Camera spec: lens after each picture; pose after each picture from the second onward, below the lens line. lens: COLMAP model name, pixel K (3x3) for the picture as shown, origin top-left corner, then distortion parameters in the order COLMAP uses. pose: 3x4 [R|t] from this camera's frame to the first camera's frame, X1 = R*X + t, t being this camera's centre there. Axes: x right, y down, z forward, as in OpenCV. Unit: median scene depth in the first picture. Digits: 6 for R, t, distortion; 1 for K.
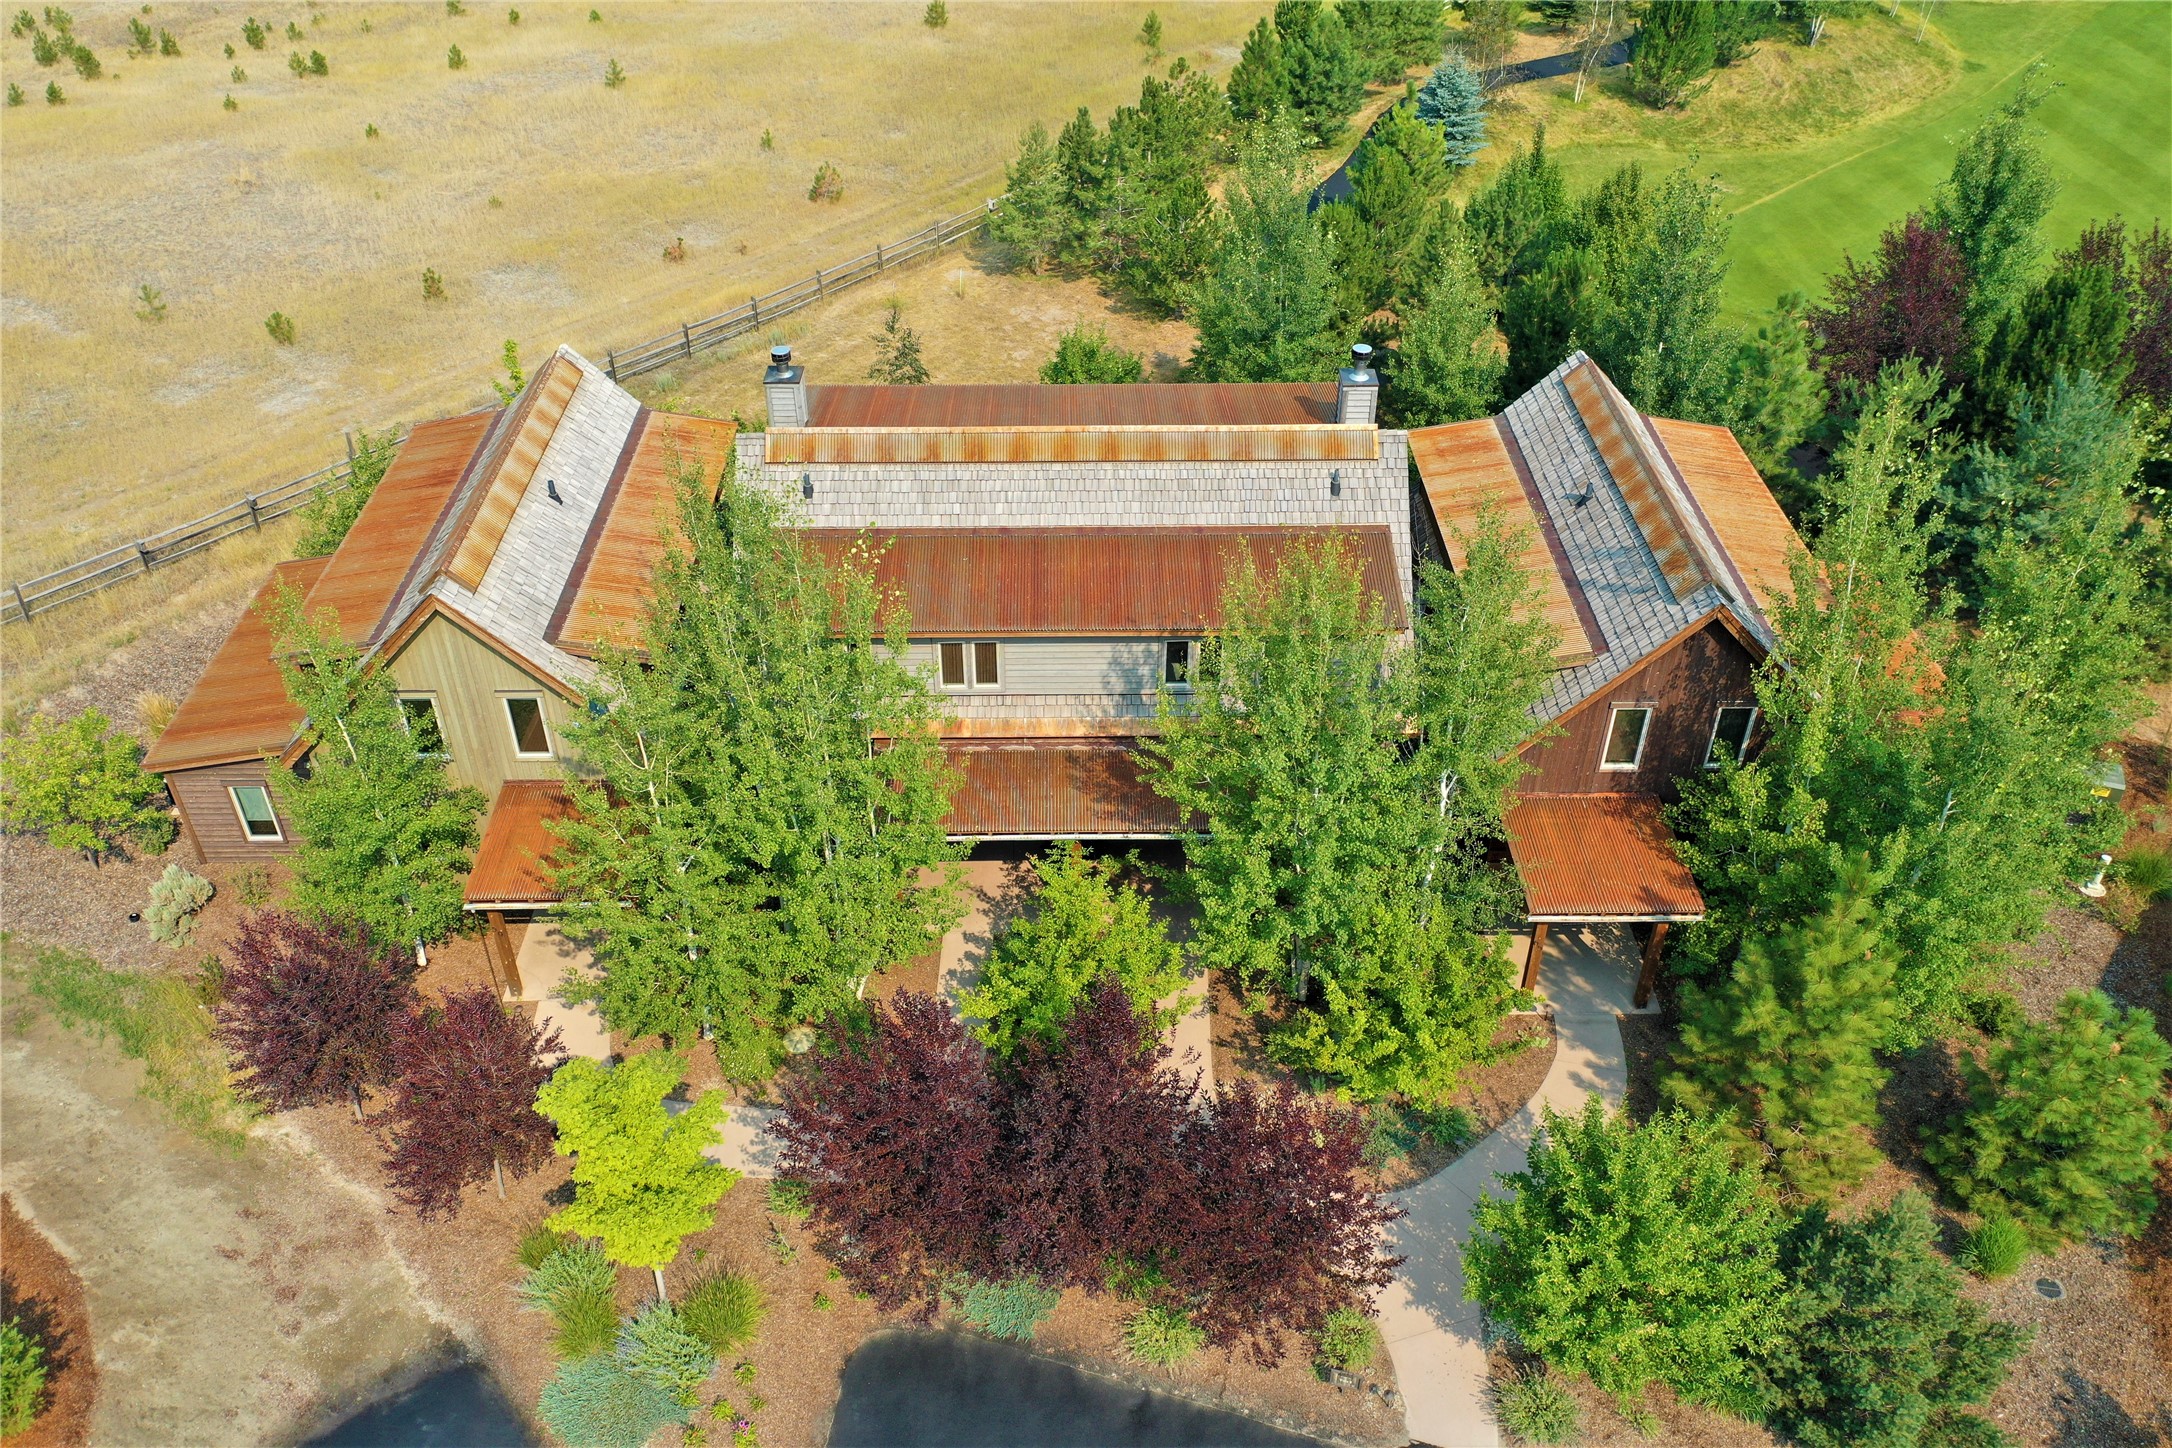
lens RADIAL K [[1730.0, 0, 1082.3], [0, 1730.0, 717.4], [0, 0, 1]] dist [0.018854, -0.001309]
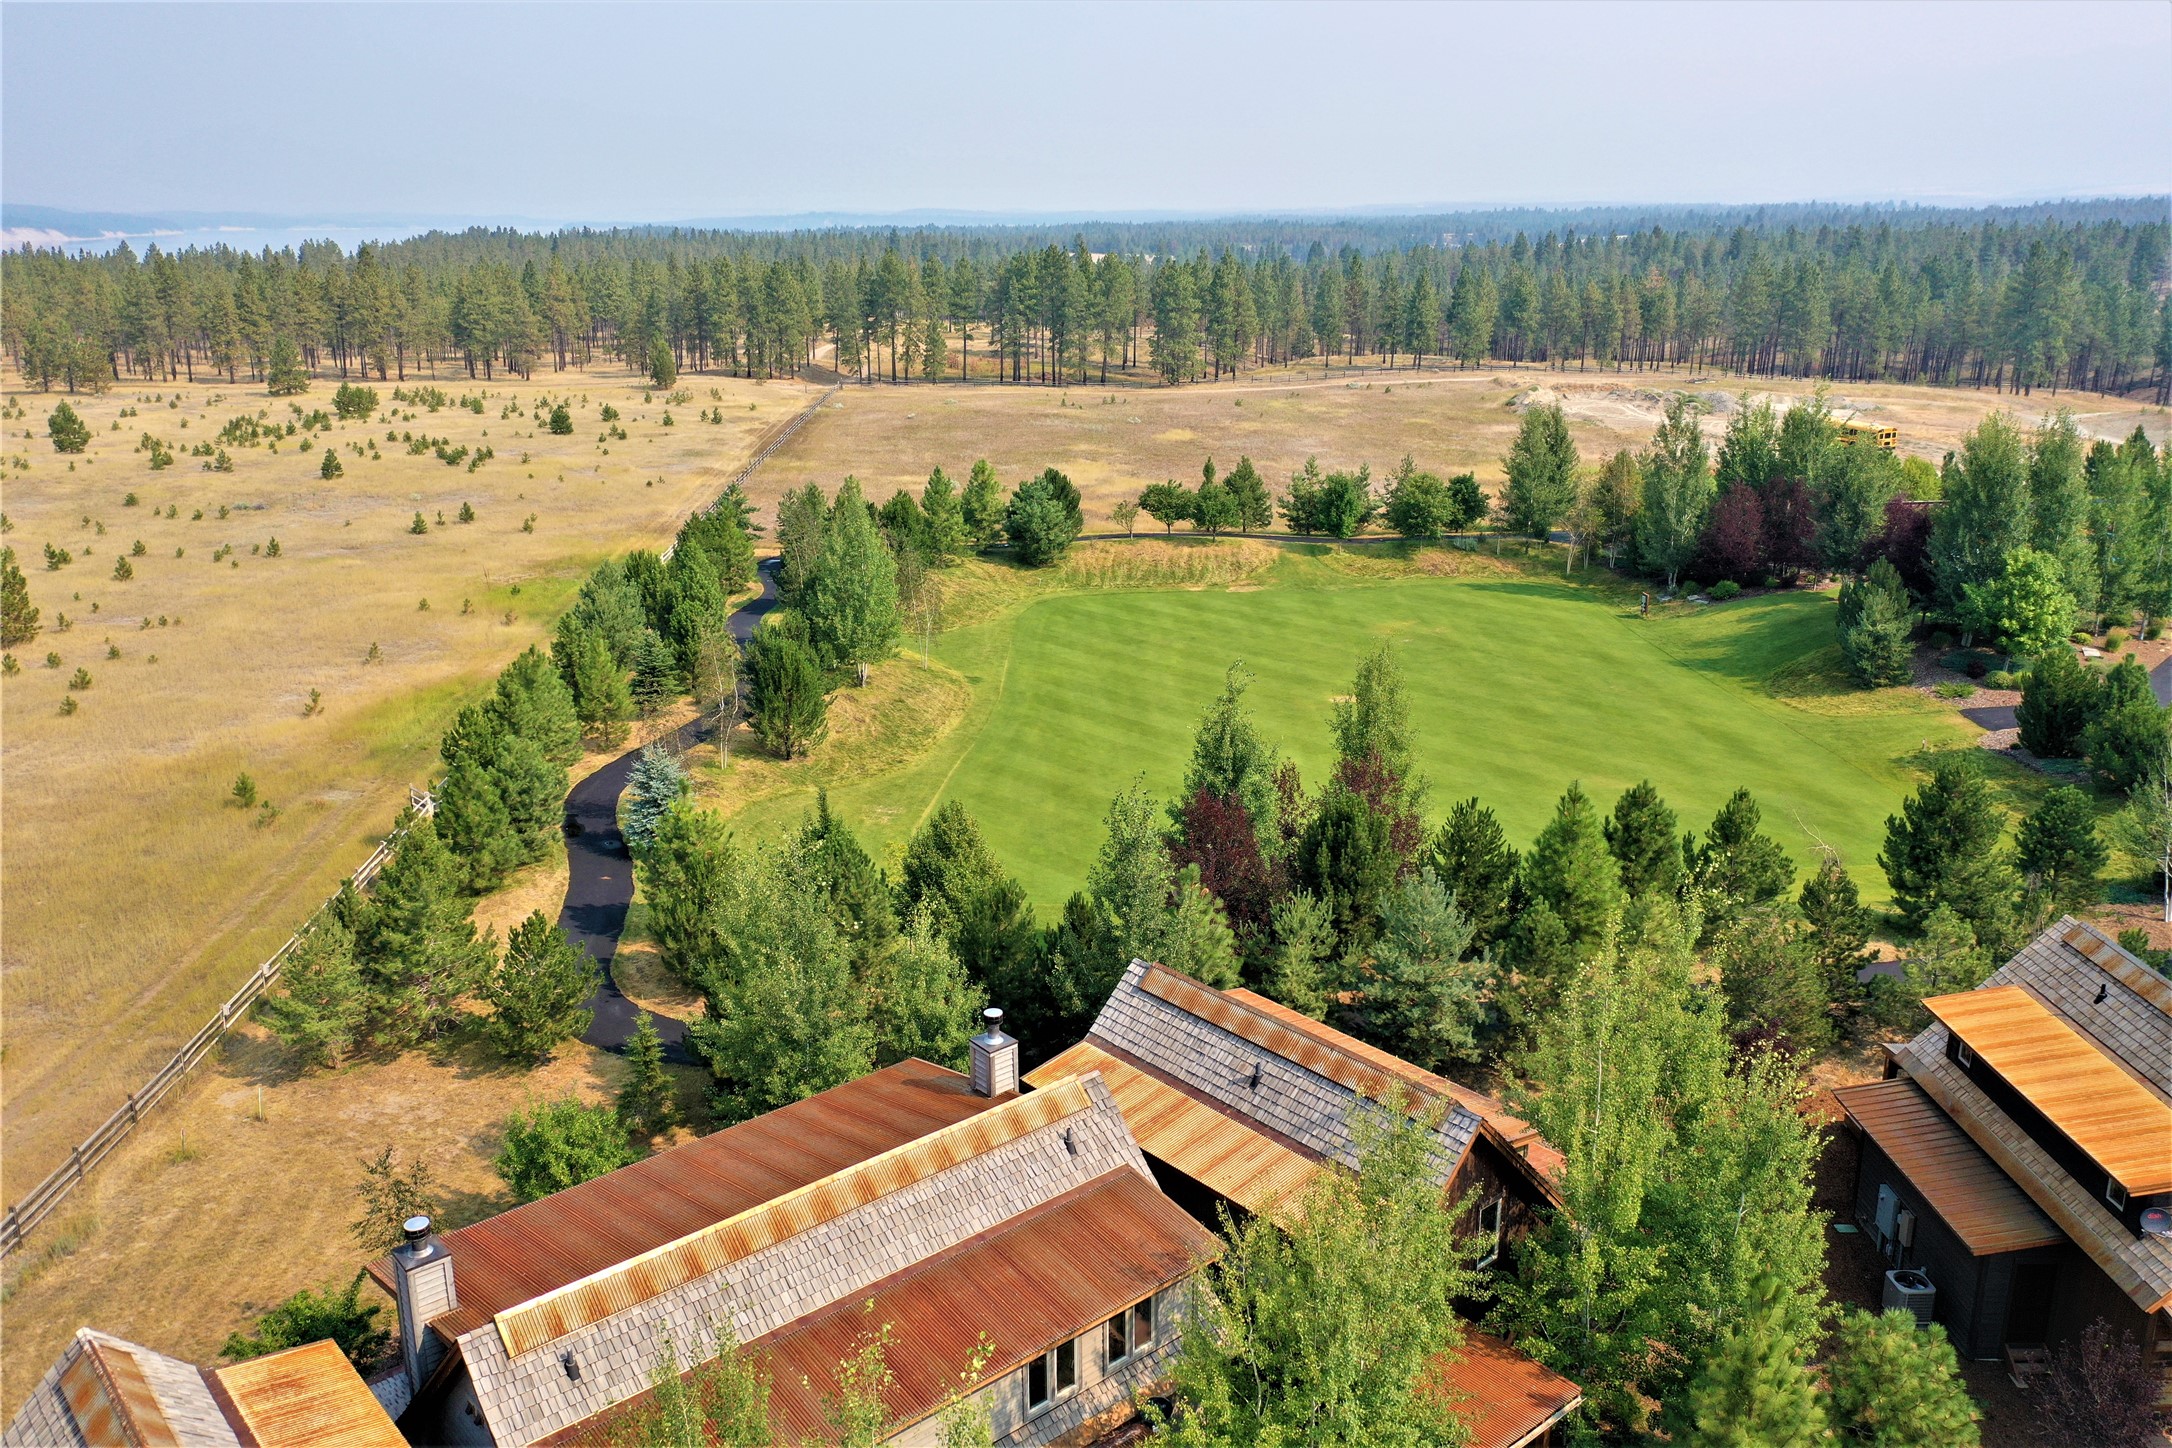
lens RADIAL K [[1730.0, 0, 1088.0], [0, 1730.0, 715.1], [0, 0, 1]] dist [0.018854, -0.001309]
pose [[0.763109, -0.182165, 0.620065, -0.456156], [0.390637, 0.894358, -0.218005, -0.144699], [-0.514847, 0.408581, 0.753653, 0.152271]]
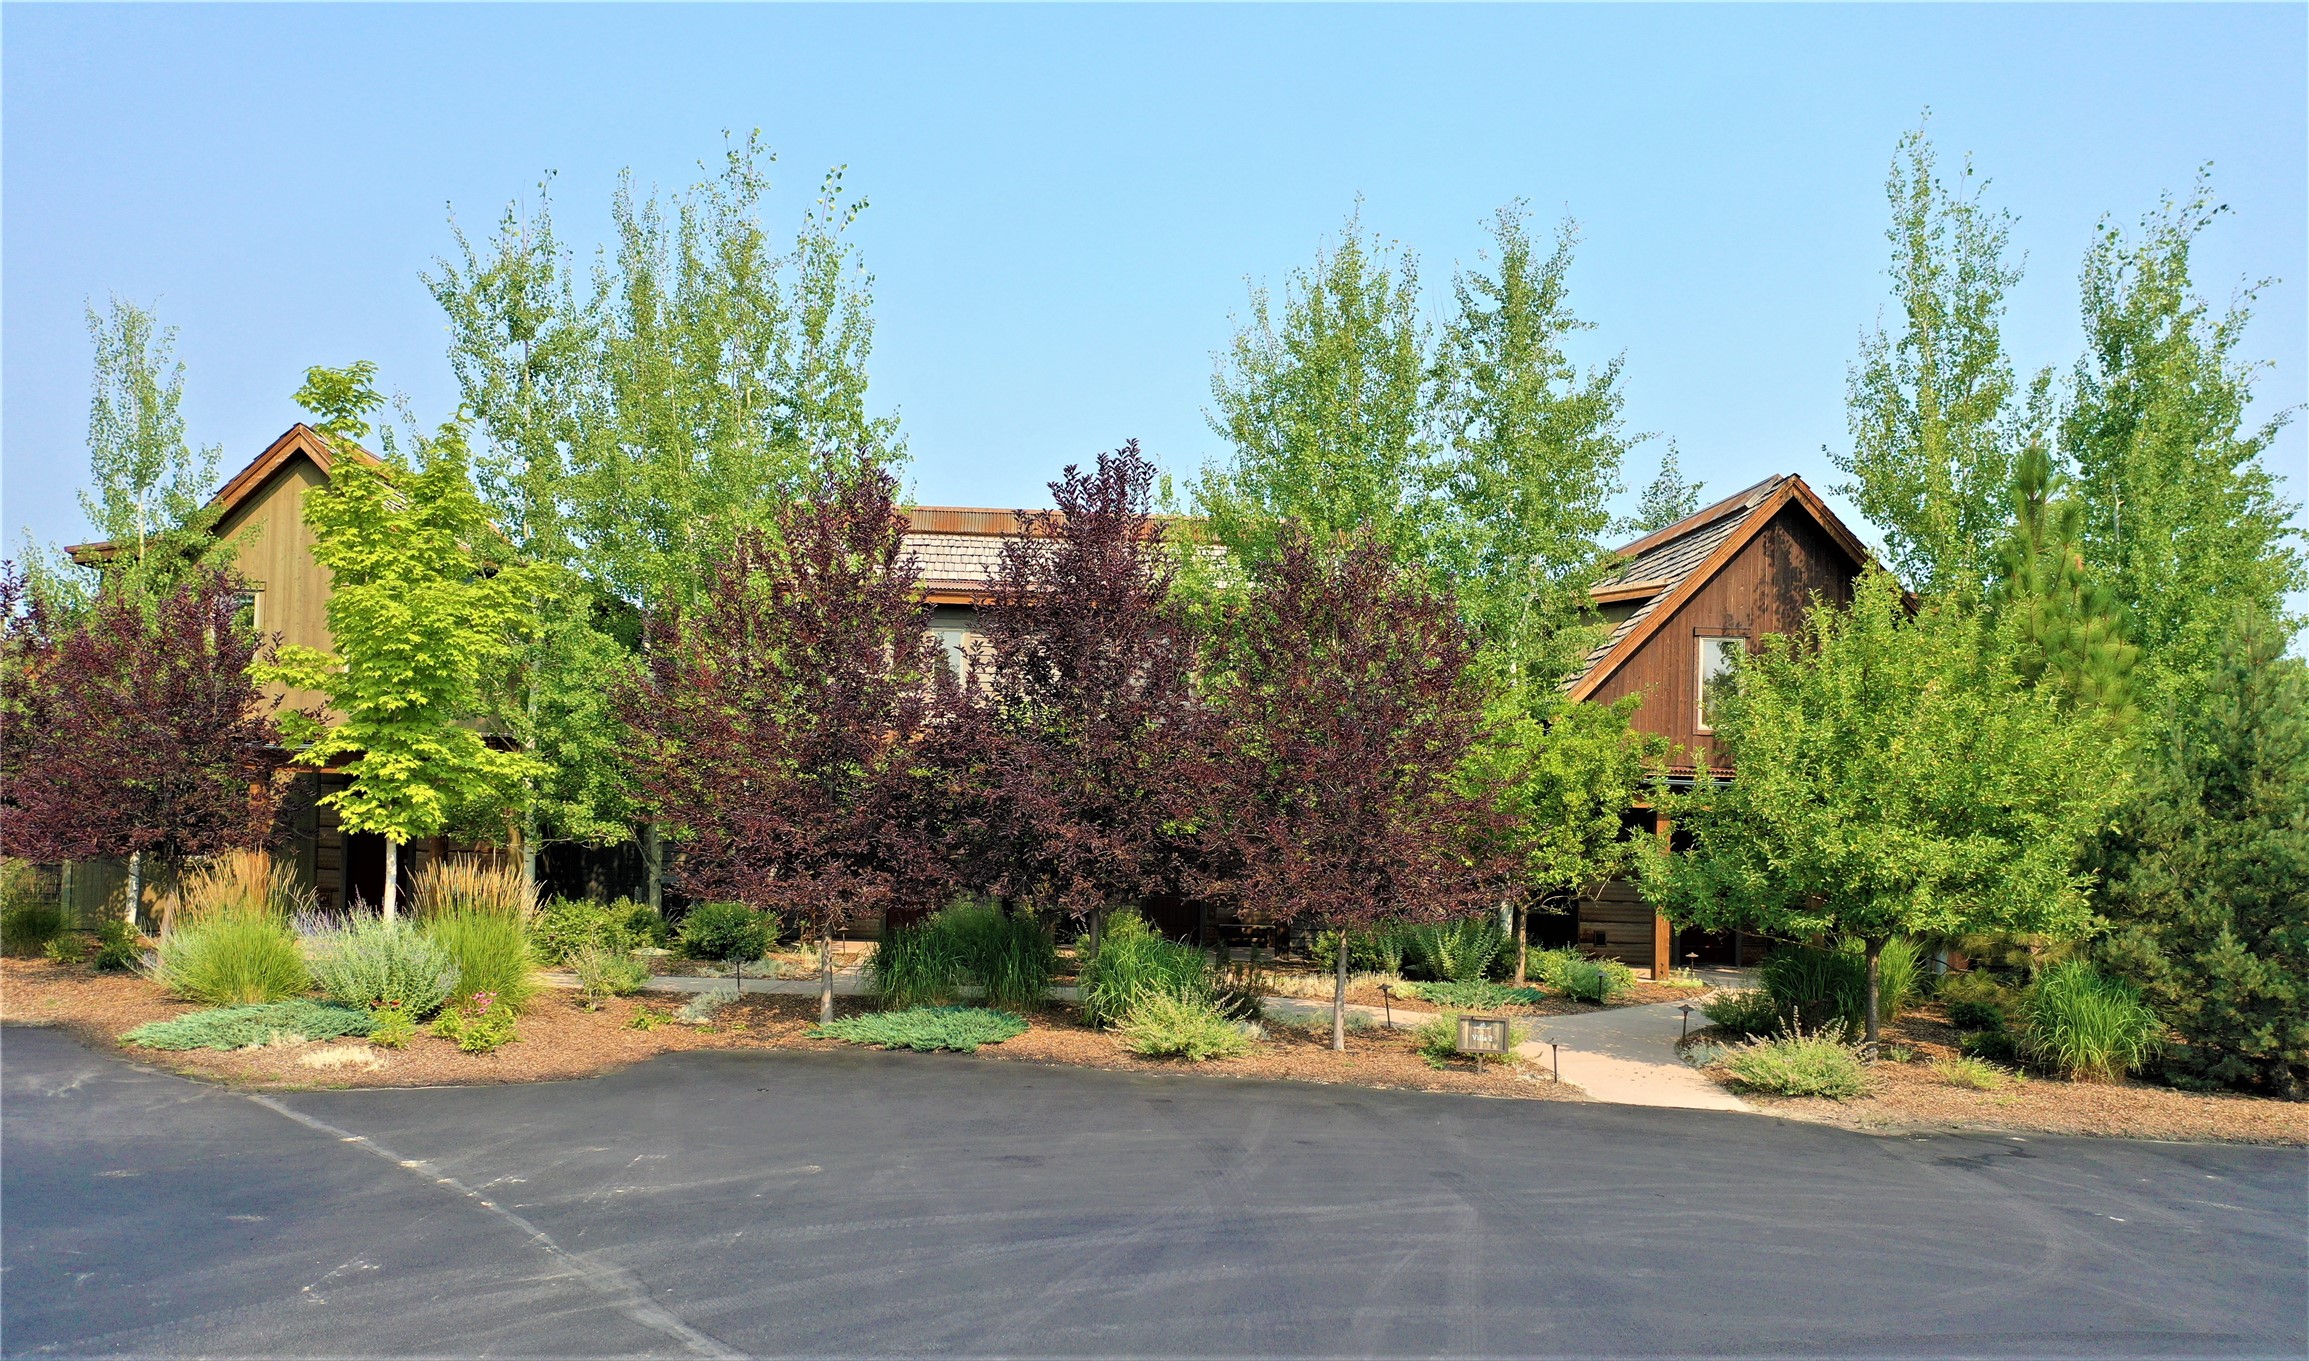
lens RADIAL K [[1821.4, 0, 1135.6], [0, 1821.4, 777.7], [0, 0, 1]] dist [0.031008, -0.010344]
pose [[0.998373, 0.032091, 0.047131, -0.004541], [0.003927, 0.785923, -0.618312, 0.580115], [-0.056884, 0.617491, 0.784518, 0.355668]]
